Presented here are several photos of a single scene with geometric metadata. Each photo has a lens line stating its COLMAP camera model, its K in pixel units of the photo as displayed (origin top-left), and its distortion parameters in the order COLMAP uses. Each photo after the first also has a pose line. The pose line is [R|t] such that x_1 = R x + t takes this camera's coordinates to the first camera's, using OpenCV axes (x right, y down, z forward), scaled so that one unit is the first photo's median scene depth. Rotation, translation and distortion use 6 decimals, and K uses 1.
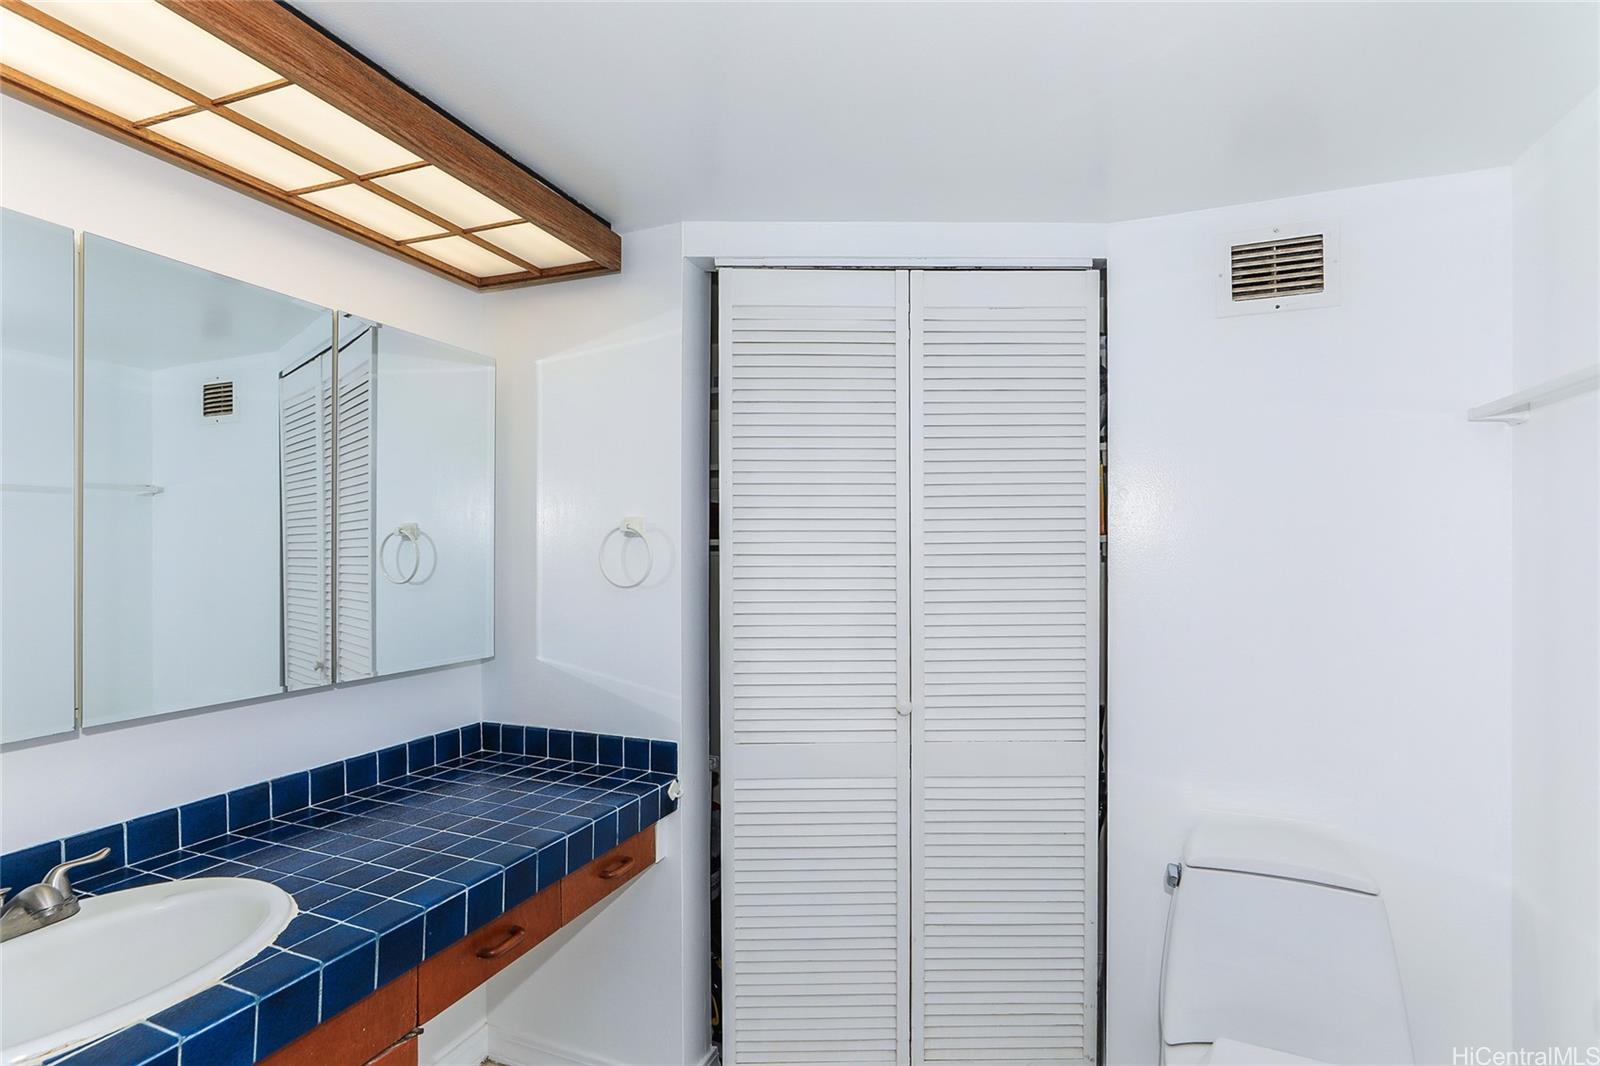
lens RADIAL K [[750.9, 0, 808.1], [0, 750.9, 546.3], [0, 0, 1]] dist [0.005196, 0.000327]
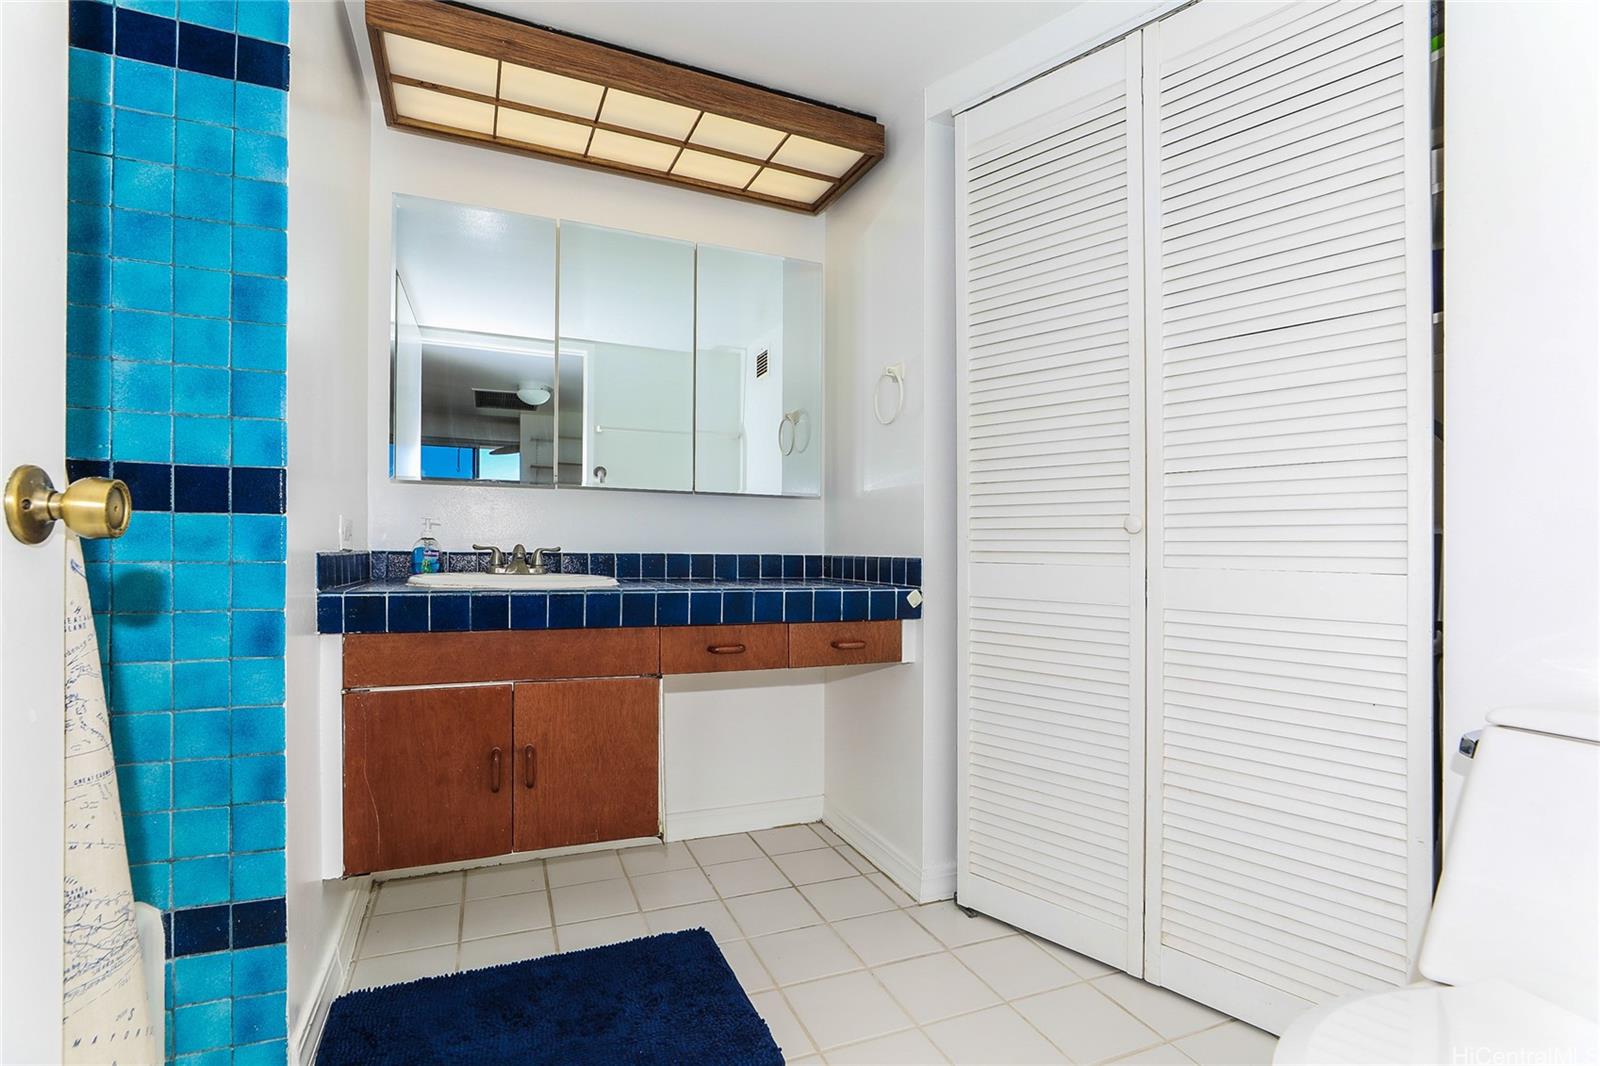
lens RADIAL K [[722.7, 0, 806.9], [0, 722.7, 532.1], [0, 0, 1]] dist [0.005638, 0.000161]
pose [[0.685500, -0.002247, -0.728069, 0.496326], [-0.012888, 0.999801, -0.015219, 0.246924], [0.727958, 0.019816, 0.685335, 0.147112]]
